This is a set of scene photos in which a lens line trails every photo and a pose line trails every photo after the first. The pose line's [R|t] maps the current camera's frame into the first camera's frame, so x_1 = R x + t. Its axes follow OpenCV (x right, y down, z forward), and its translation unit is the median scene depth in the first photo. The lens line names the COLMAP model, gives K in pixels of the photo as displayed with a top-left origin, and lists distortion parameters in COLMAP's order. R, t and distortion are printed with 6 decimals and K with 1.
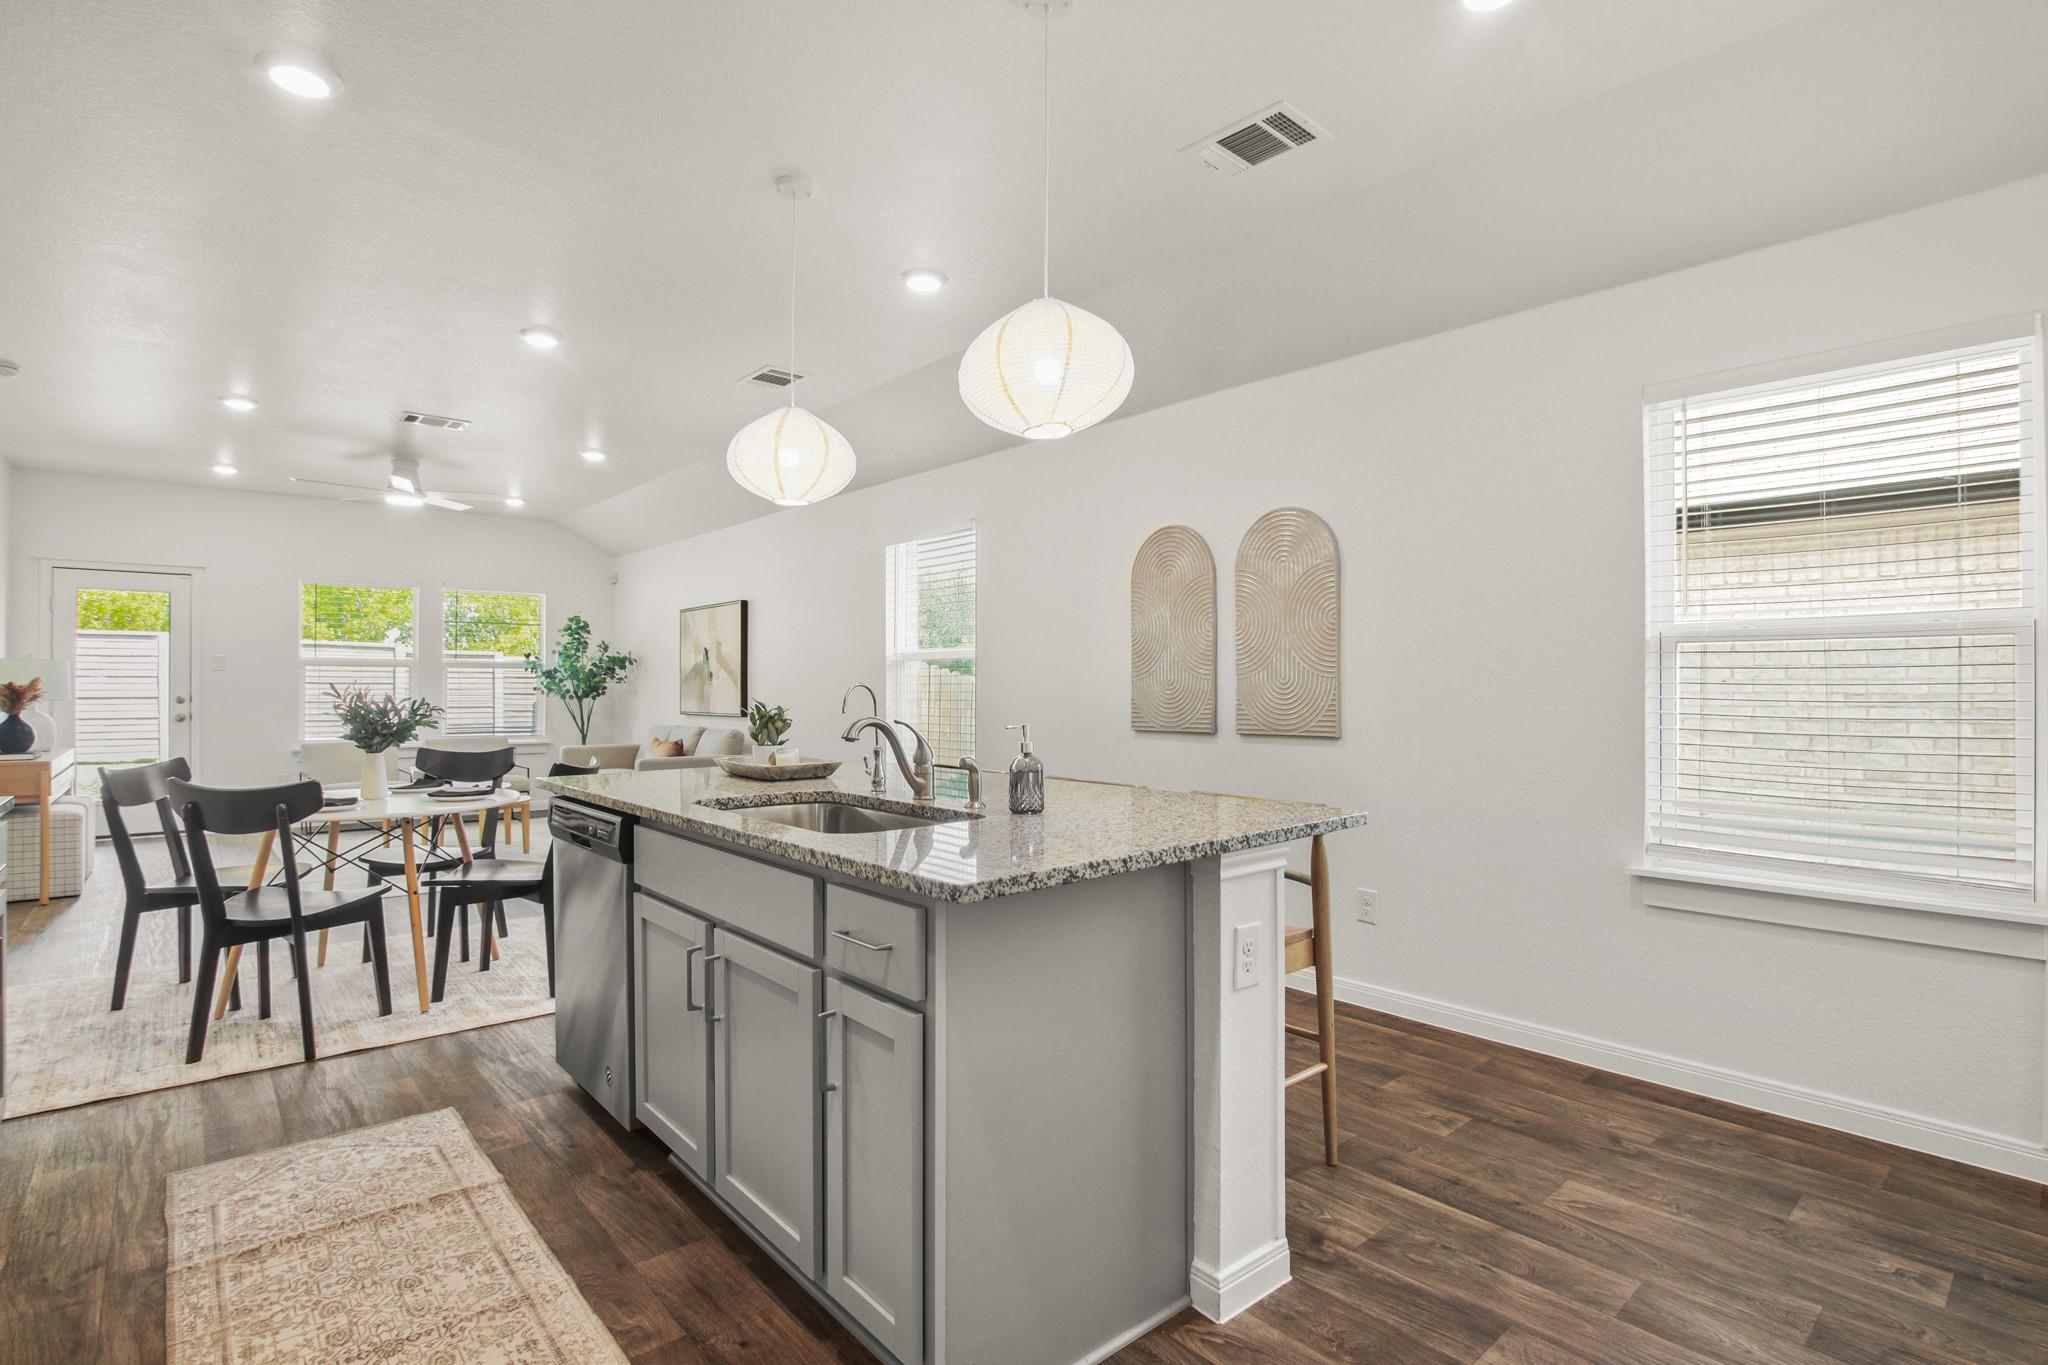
lens RADIAL K [[968.6, 0, 1024.6], [0, 968.6, 693.5], [0, 0, 1]] dist [-0.028252, 0.001102]
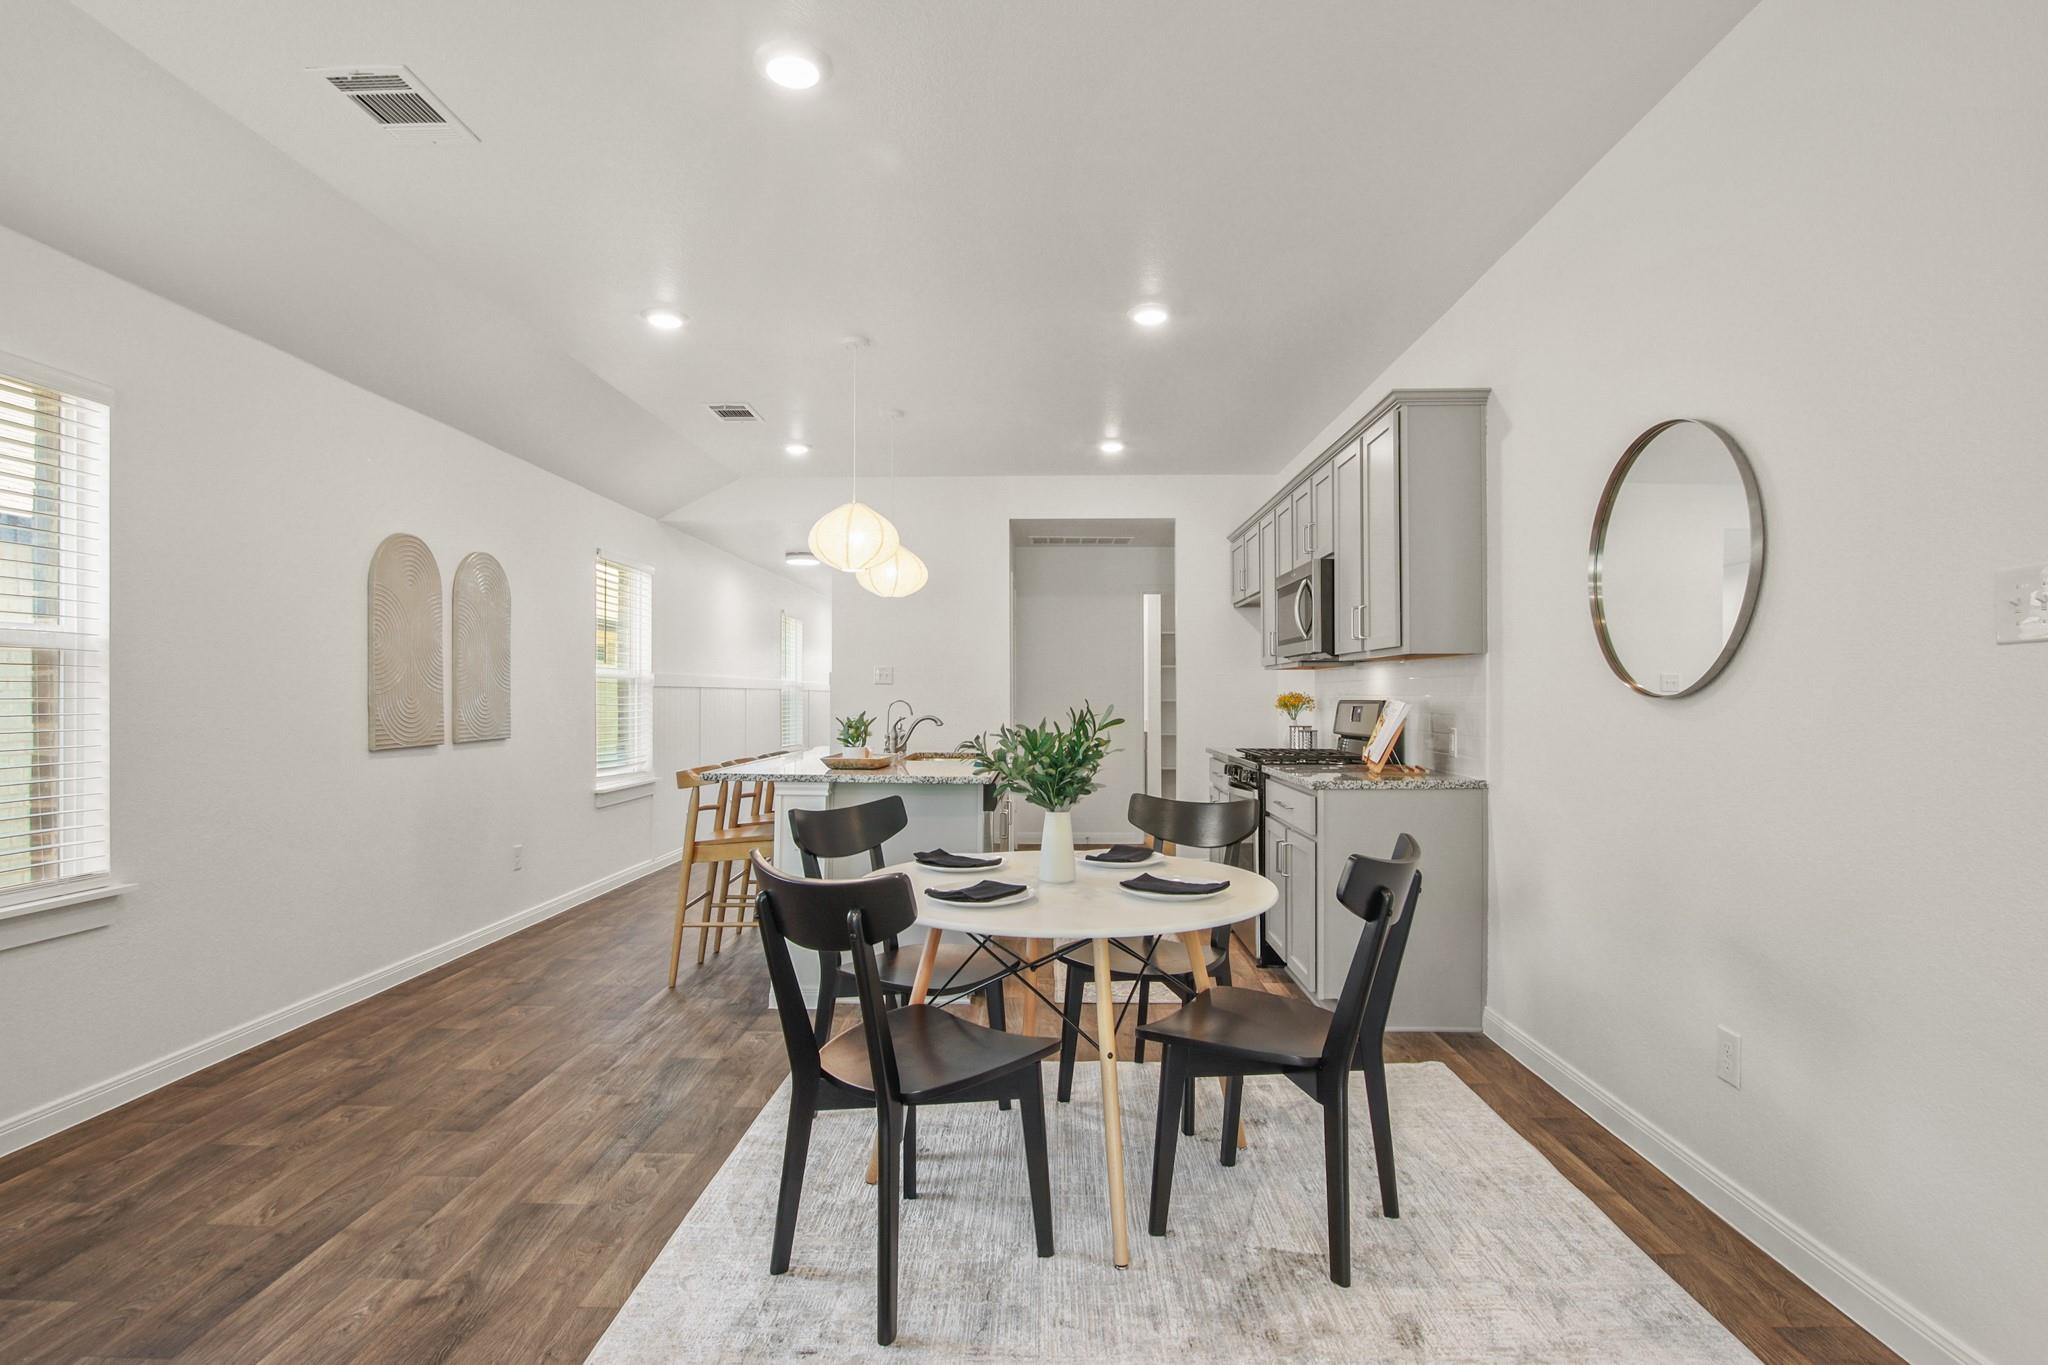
lens RADIAL K [[1040.7, 0, 1024.0], [0, 1040.7, 682.5], [0, 0, 1]] dist [-0.001745, 0.000047]
pose [[-0.721489, 0.004095, 0.692414, -0.635560], [-0.000941, 0.999976, -0.006895, -0.011147], [-0.692425, -0.005627, -0.721468, 0.831140]]
